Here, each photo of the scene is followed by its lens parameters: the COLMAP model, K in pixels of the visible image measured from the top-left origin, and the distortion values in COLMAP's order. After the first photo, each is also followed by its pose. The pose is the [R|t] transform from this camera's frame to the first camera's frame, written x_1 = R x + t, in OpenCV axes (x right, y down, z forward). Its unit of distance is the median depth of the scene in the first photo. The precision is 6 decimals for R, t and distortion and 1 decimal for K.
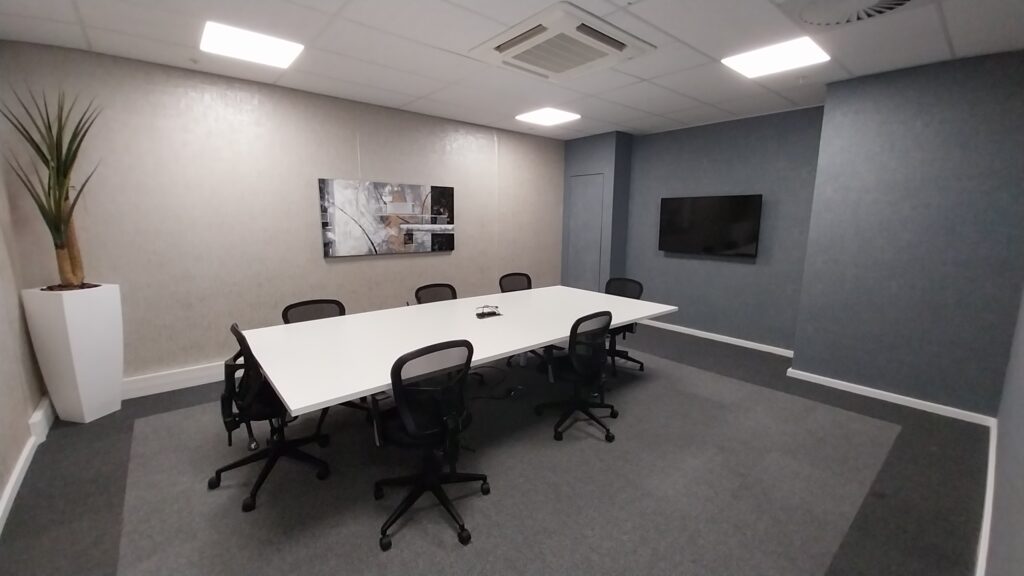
lens RADIAL K [[401.9, 0, 515.0], [0, 401.9, 287.2], [0, 0, 1]] dist [0.001460, -0.008946]
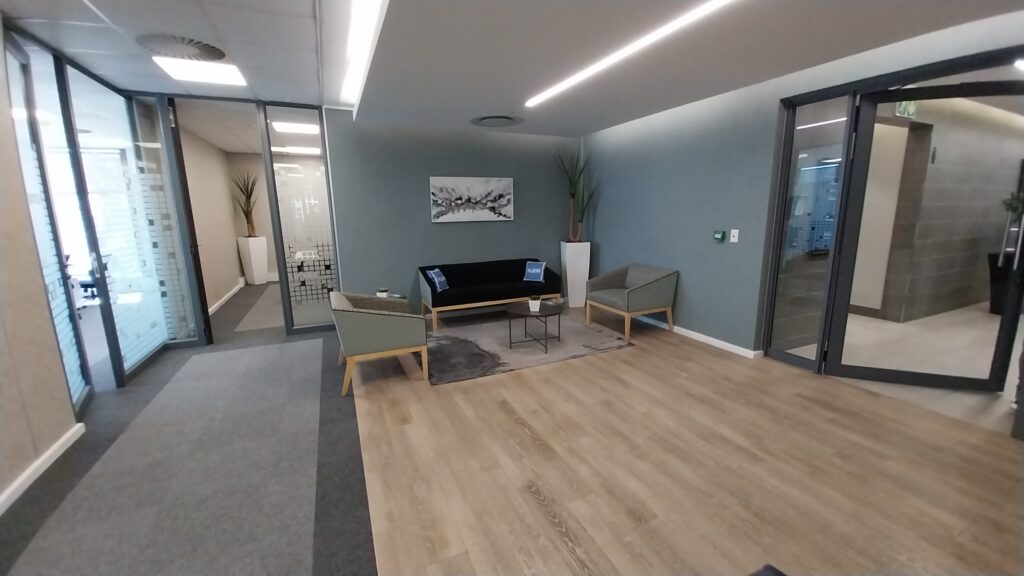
lens RADIAL K [[401.9, 0, 515.0], [0, 401.9, 287.2], [0, 0, 1]] dist [0.001460, -0.008946]
pose [[0.959572, 0.027454, -0.280120, 1.605684], [-0.020775, 0.999425, 0.026785, 0.255455], [0.280695, -0.019882, 0.959591, -1.318285]]
